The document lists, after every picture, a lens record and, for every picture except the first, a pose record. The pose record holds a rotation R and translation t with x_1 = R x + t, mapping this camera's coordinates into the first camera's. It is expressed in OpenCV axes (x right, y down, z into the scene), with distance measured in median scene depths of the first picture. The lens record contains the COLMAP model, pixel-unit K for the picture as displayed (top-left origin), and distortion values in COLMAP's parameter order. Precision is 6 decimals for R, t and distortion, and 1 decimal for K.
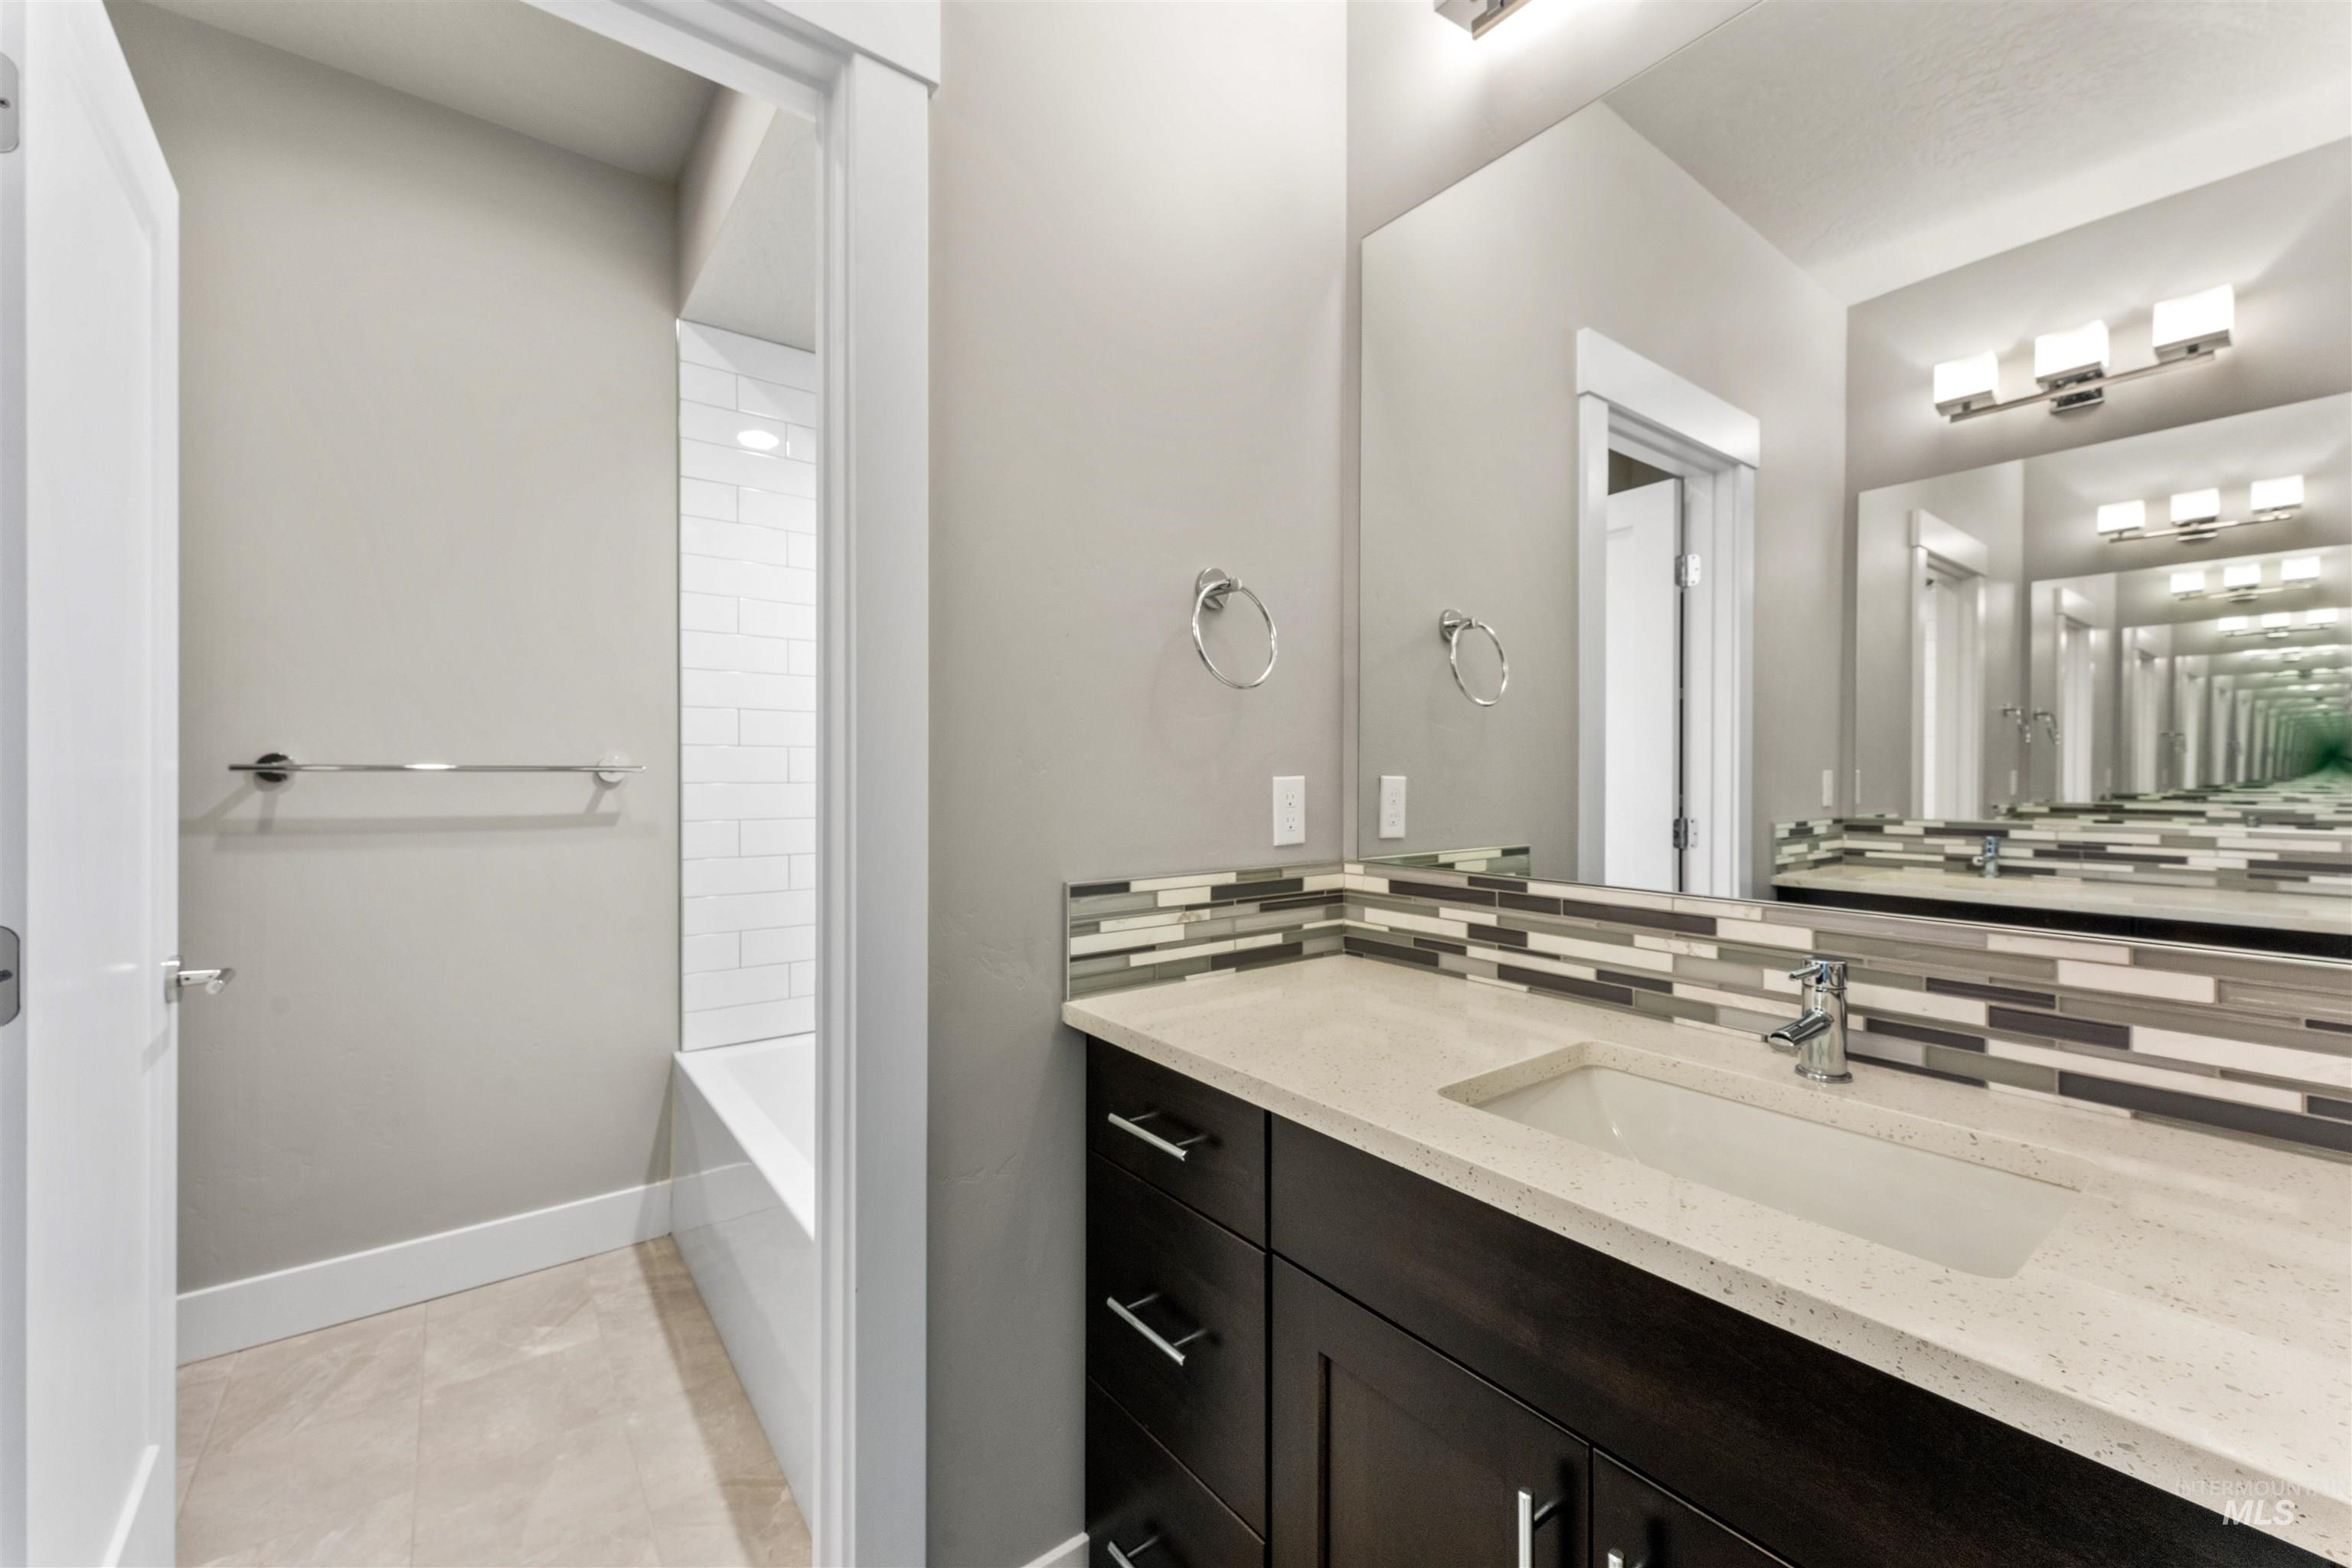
lens RADIAL K [[957.8, 0, 1203.2], [0, 957.8, 780.4], [0, 0, 1]] dist [0.004686, -0.002511]
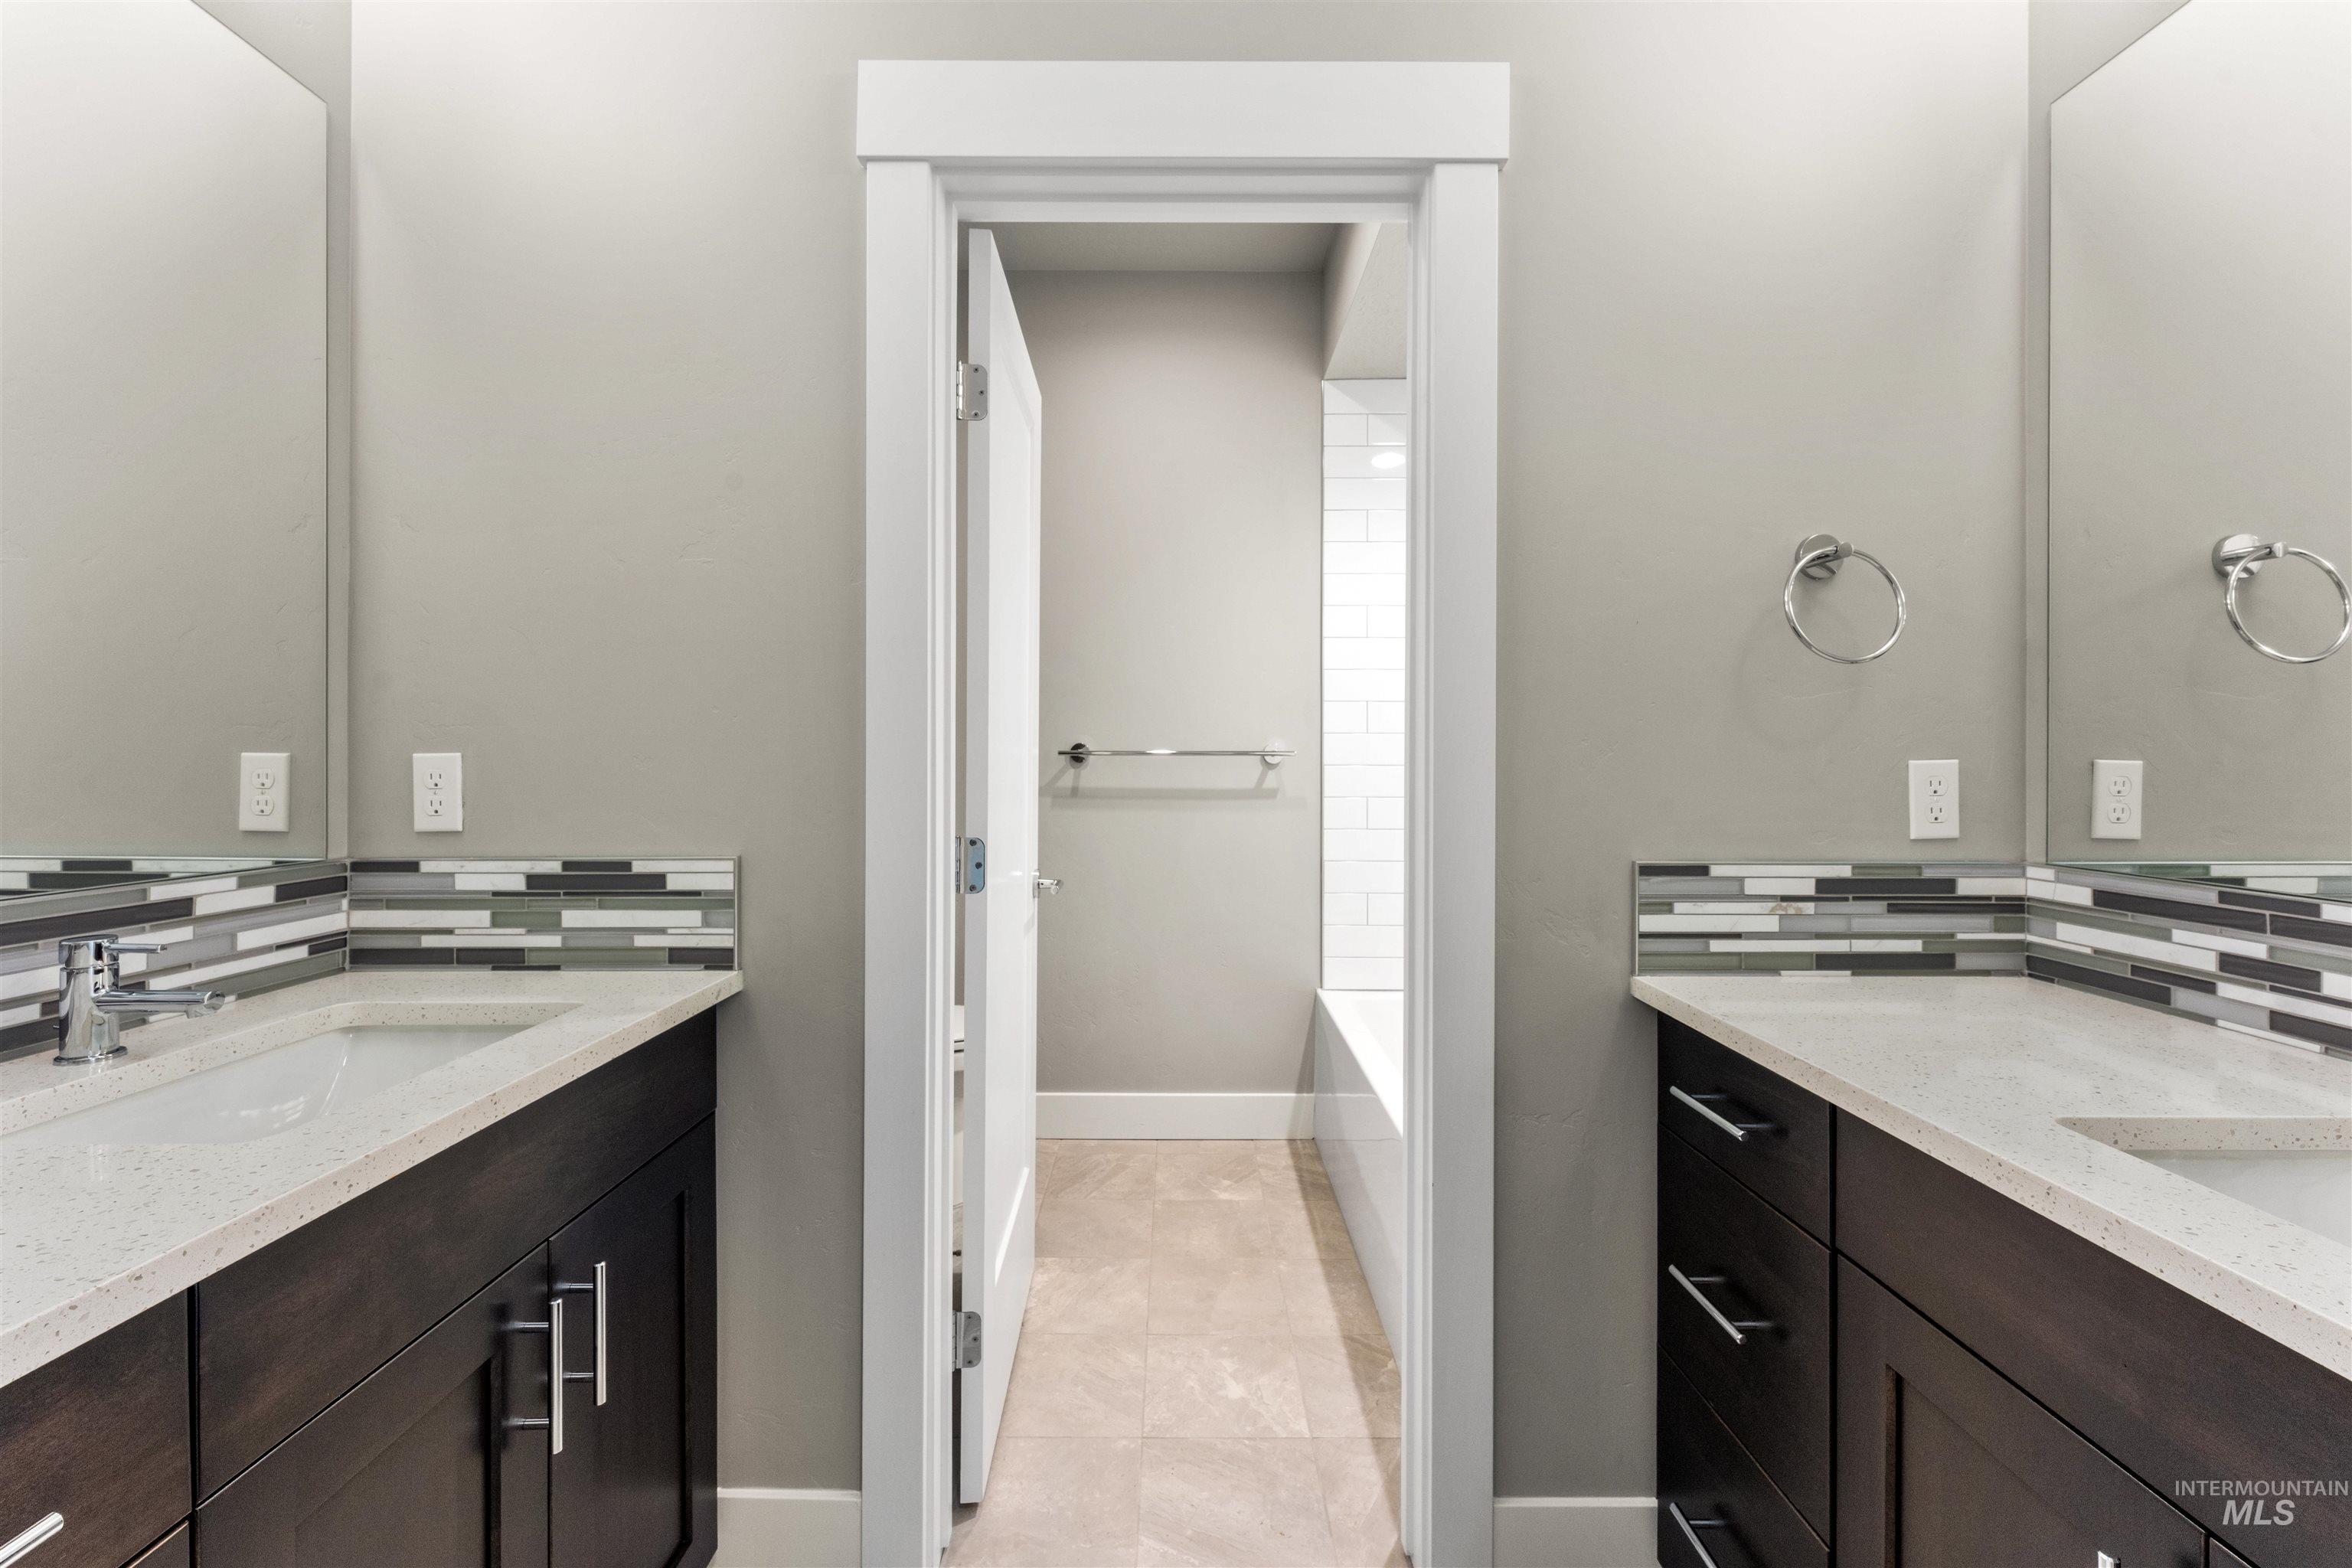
lens RADIAL K [[957.8, 0, 1174.0], [0, 957.8, 766.5], [0, 0, 1]] dist [0.004686, -0.002511]
pose [[0.787820, 0.006136, -0.615875, 0.091693], [-0.004756, 0.999981, 0.003879, 0.001865], [0.615887, -0.000127, 0.787835, -0.115729]]
